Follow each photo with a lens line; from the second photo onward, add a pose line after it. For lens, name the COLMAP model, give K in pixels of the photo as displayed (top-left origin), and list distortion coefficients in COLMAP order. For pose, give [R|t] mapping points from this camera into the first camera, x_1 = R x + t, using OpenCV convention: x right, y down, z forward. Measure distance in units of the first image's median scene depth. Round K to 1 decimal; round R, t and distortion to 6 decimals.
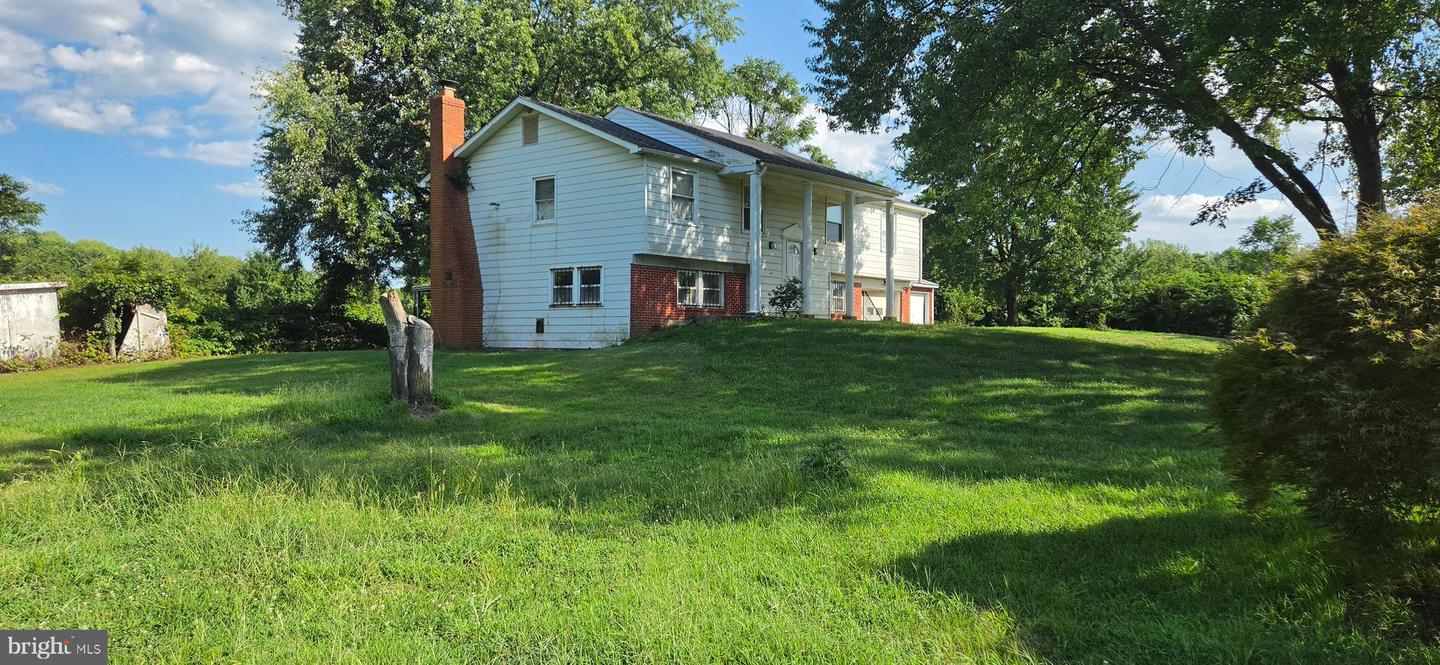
lens RADIAL K [[956.0, 0, 726.5], [0, 956.0, 332.6], [0, 0, 1]] dist [0.044068, -0.036133]
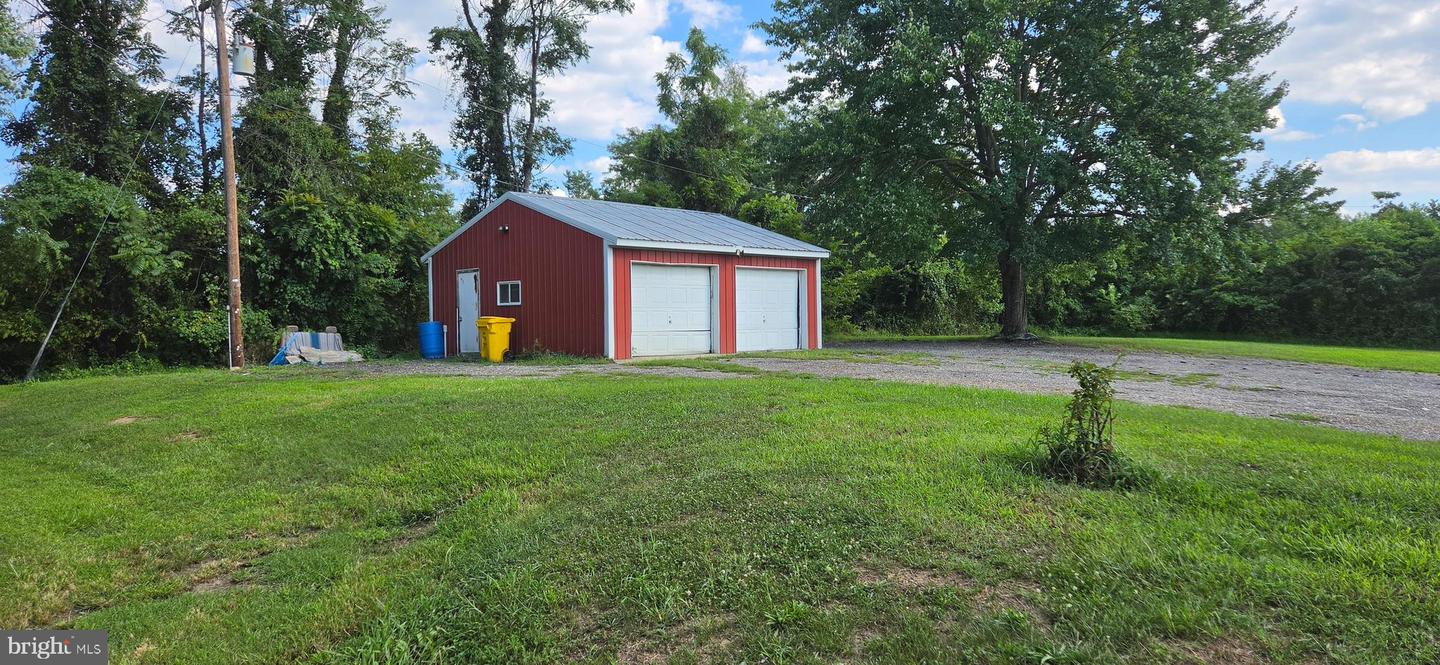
lens RADIAL K [[956.0, 0, 726.9], [0, 956.0, 336.9], [0, 0, 1]] dist [0.044068, -0.036133]
pose [[0.994370, -0.020337, -0.103996, 0.467747], [0.022165, 0.999619, 0.016455, -0.036238], [0.103622, -0.018667, 0.994442, 1.141049]]
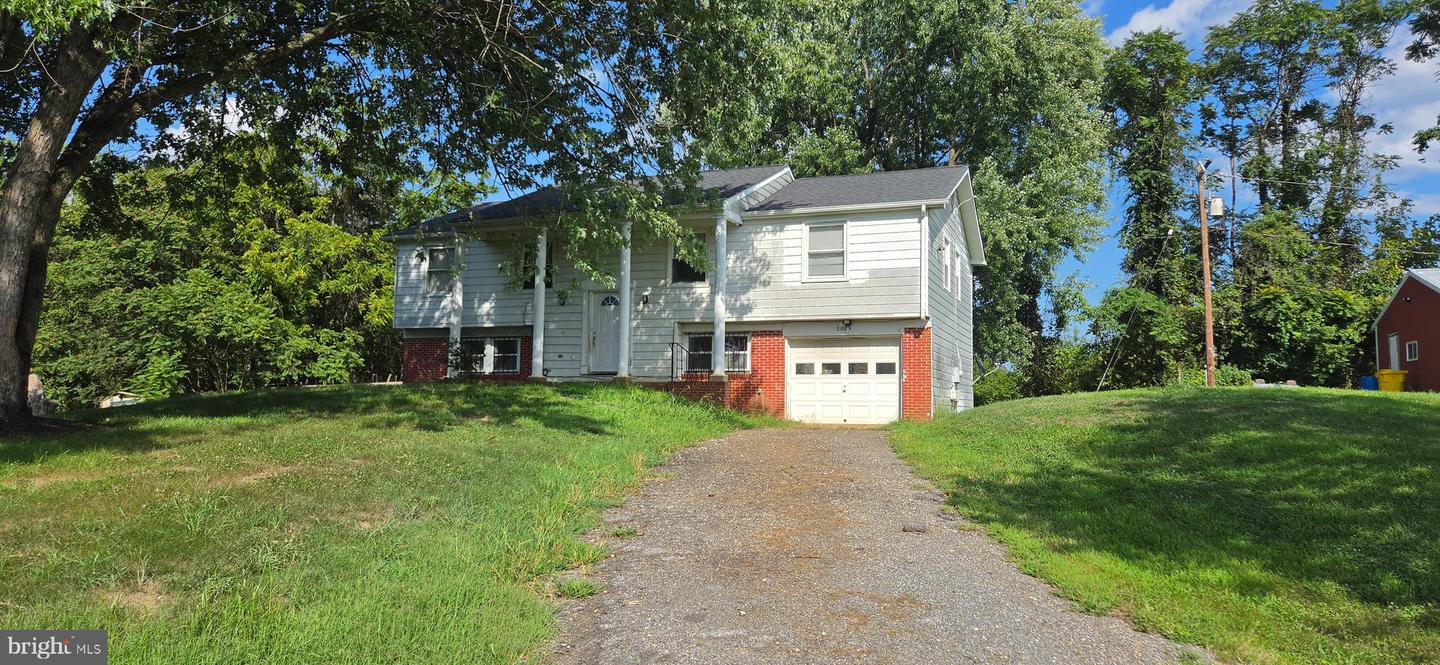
lens RADIAL K [[956.0, 0, 727.4], [0, 956.0, 330.1], [0, 0, 1]] dist [0.044068, -0.036133]
pose [[0.302785, -0.082175, -0.949510, 0.996693], [-0.008220, 0.996014, -0.088821, 0.014923], [0.953023, 0.034699, 0.300903, 0.919877]]
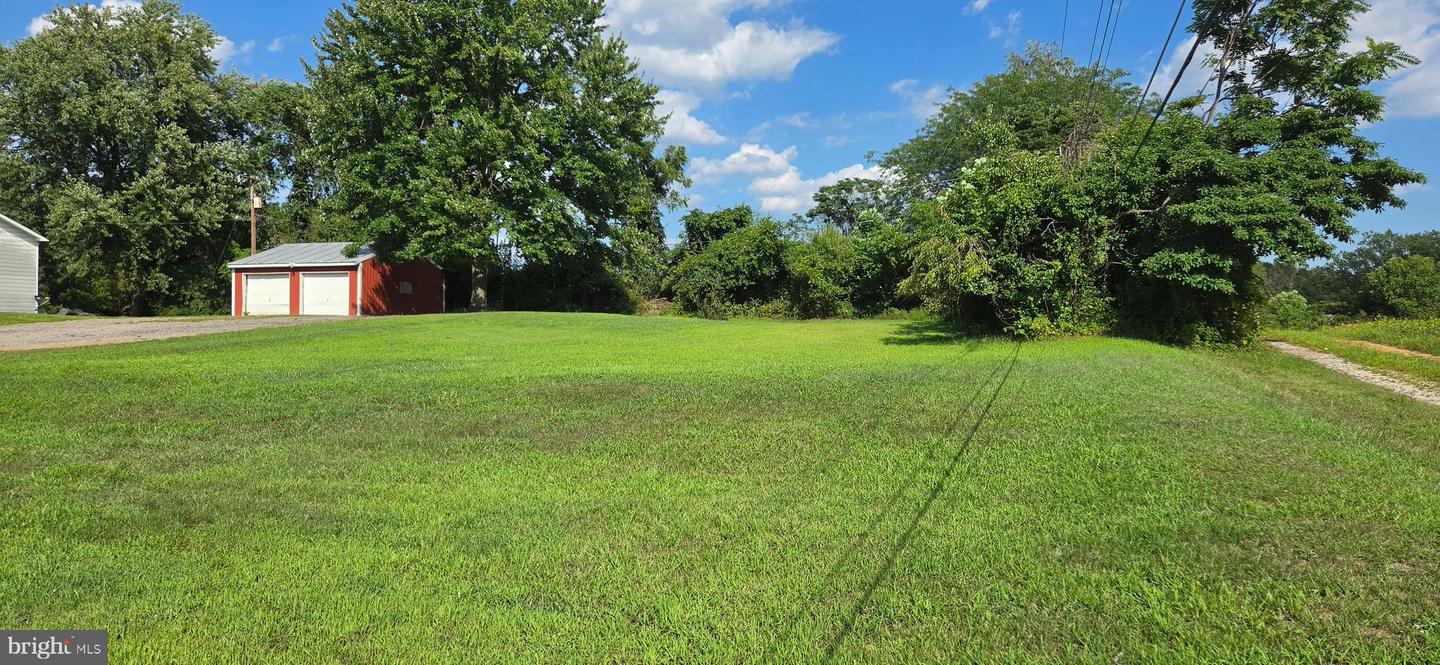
lens RADIAL K [[956.0, 0, 718.1], [0, 956.0, 326.4], [0, 0, 1]] dist [0.044068, -0.036133]
pose [[0.368323, -0.022346, -0.929429, 2.366570], [0.001304, 0.999723, -0.023519, 0.056914], [0.929697, 0.007451, 0.368250, 2.101912]]
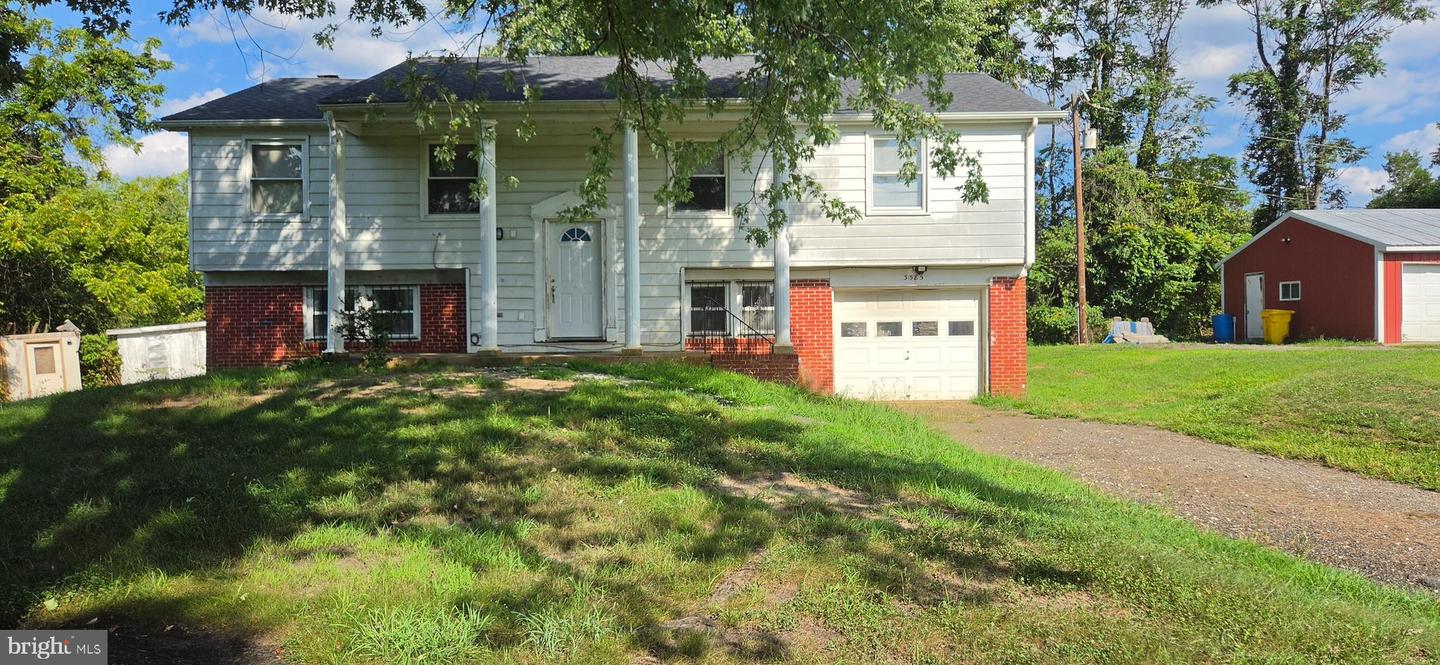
lens RADIAL K [[956.0, 0, 709.9], [0, 956.0, 335.1], [0, 0, 1]] dist [0.044068, -0.036133]
pose [[0.628472, -0.008539, -0.777785, 0.631895], [0.016060, 0.999869, 0.002000, -0.027805], [0.777666, -0.013748, 0.628527, 0.755348]]
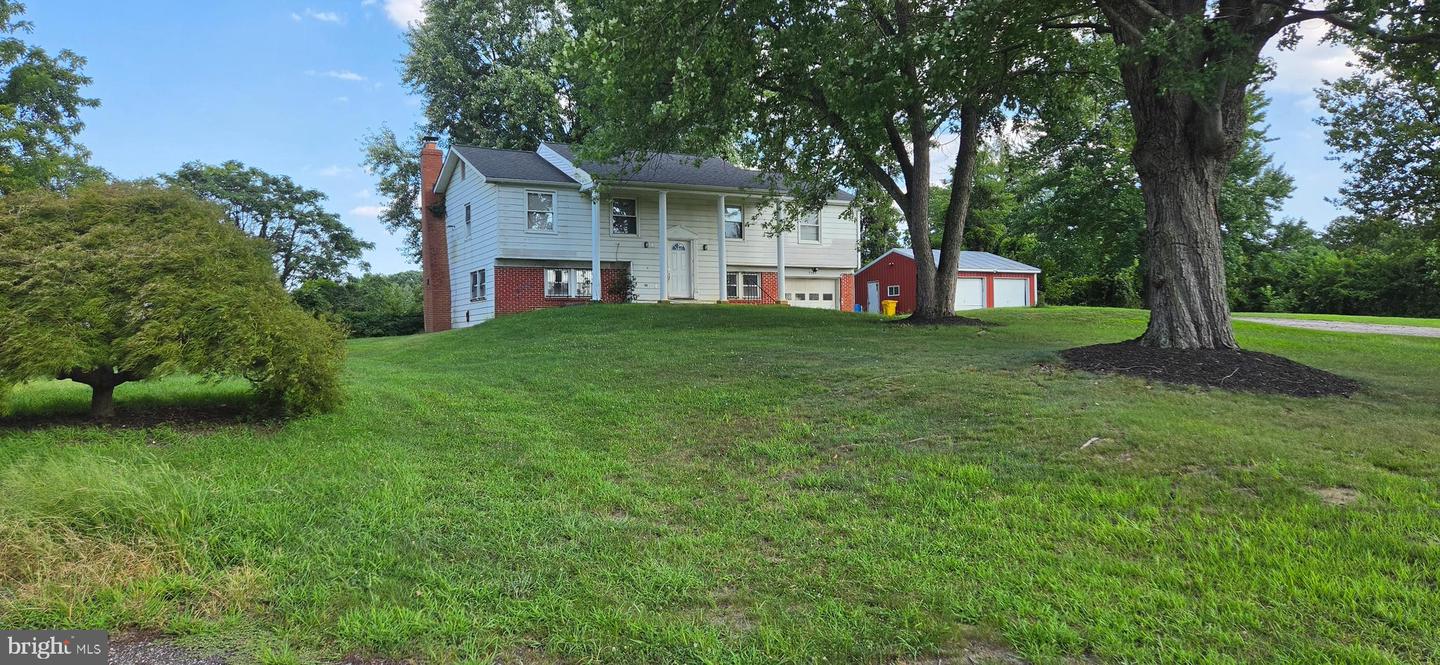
lens RADIAL K [[956.0, 0, 718.5], [0, 956.0, 333.7], [0, 0, 1]] dist [0.044068, -0.036133]
pose [[0.925106, -0.023775, -0.378964, 0.614304], [0.022912, 0.999714, -0.006788, 0.033446], [0.379018, -0.002403, 0.925386, -0.091052]]
